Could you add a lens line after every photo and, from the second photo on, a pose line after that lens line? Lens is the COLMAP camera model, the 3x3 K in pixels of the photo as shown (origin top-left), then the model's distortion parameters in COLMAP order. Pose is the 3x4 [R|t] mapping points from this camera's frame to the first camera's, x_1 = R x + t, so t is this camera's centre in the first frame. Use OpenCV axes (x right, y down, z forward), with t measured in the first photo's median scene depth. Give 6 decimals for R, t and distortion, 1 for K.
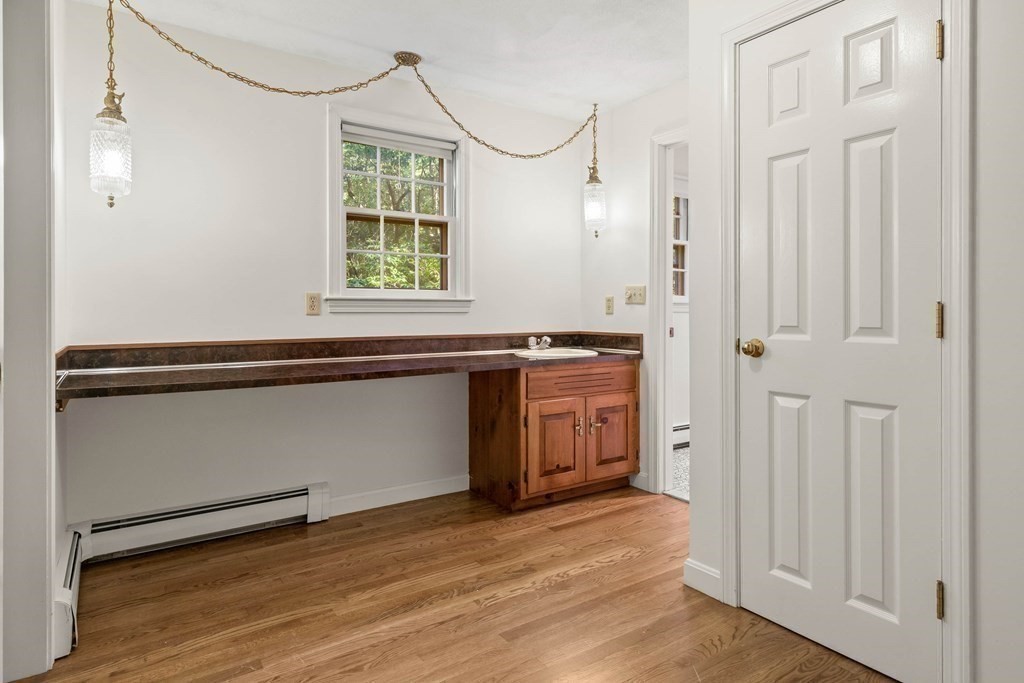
lens RADIAL K [[578.6, 0, 519.2], [0, 578.6, 313.1], [0, 0, 1]] dist [0.005499, 0.000799]
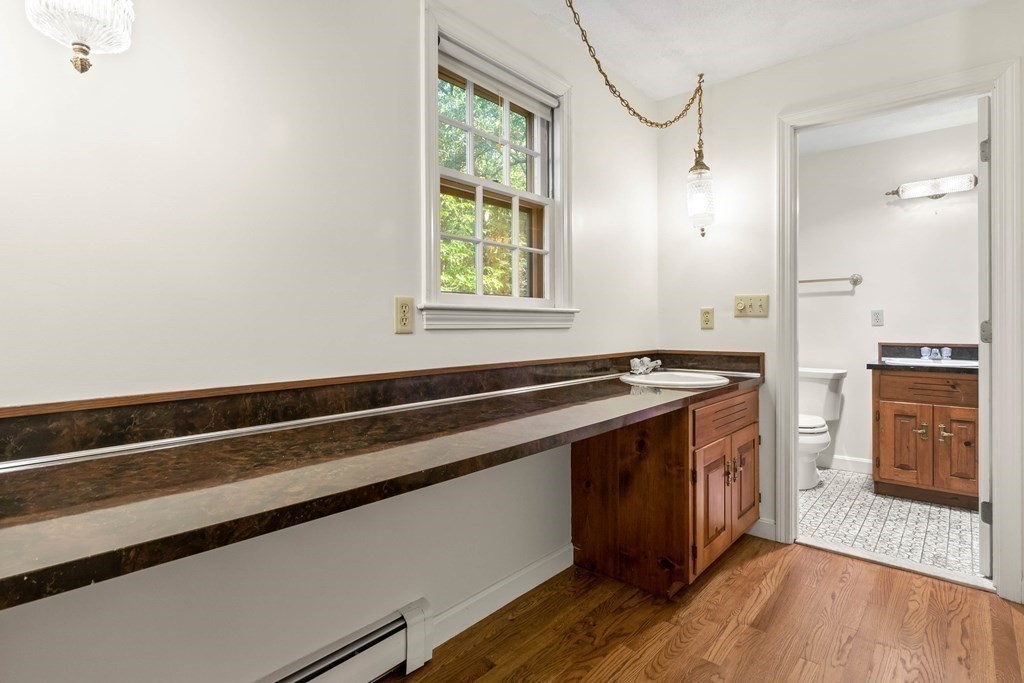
lens RADIAL K [[522.1, 0, 524.8], [0, 522.1, 328.8], [0, 0, 1]] dist [-0.001534, 0.000988]
pose [[0.967515, -0.004739, 0.252769, -0.367514], [0.004097, 0.999987, 0.003068, -0.002941], [-0.252780, -0.001933, 0.967522, 0.421926]]
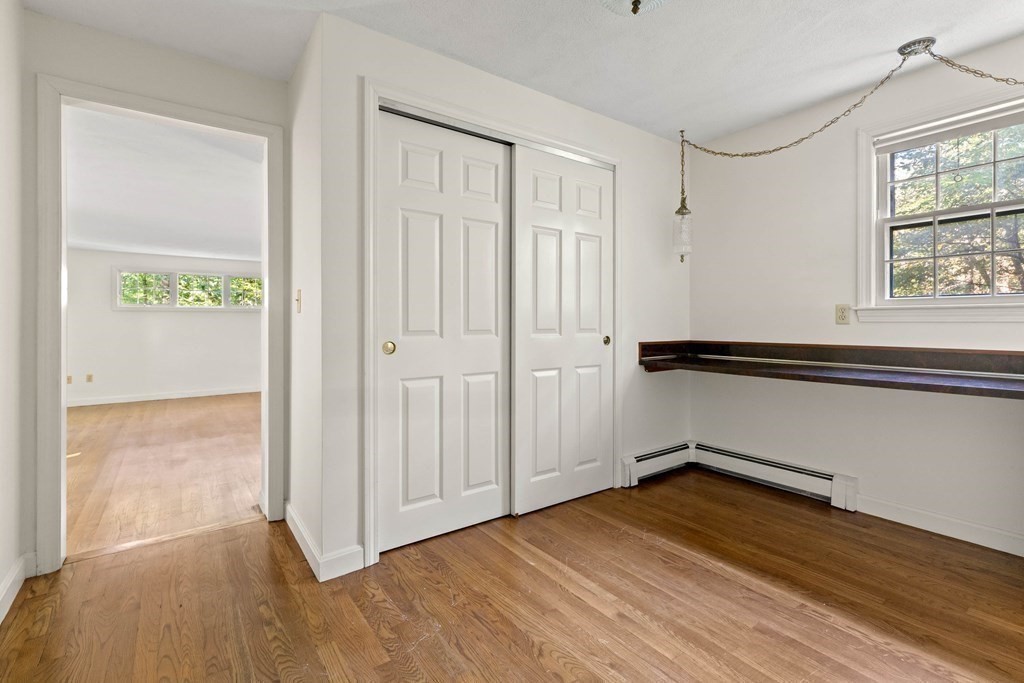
lens RADIAL K [[469.8, 0, 518.1], [0, 469.8, 329.3], [0, 0, 1]] dist [0.003806, -0.000423]
pose [[0.032057, 0.015873, -0.999360, 0.525112], [0.001075, 0.999873, 0.015916, -0.002259], [0.999485, -0.001584, 0.032035, 0.337757]]
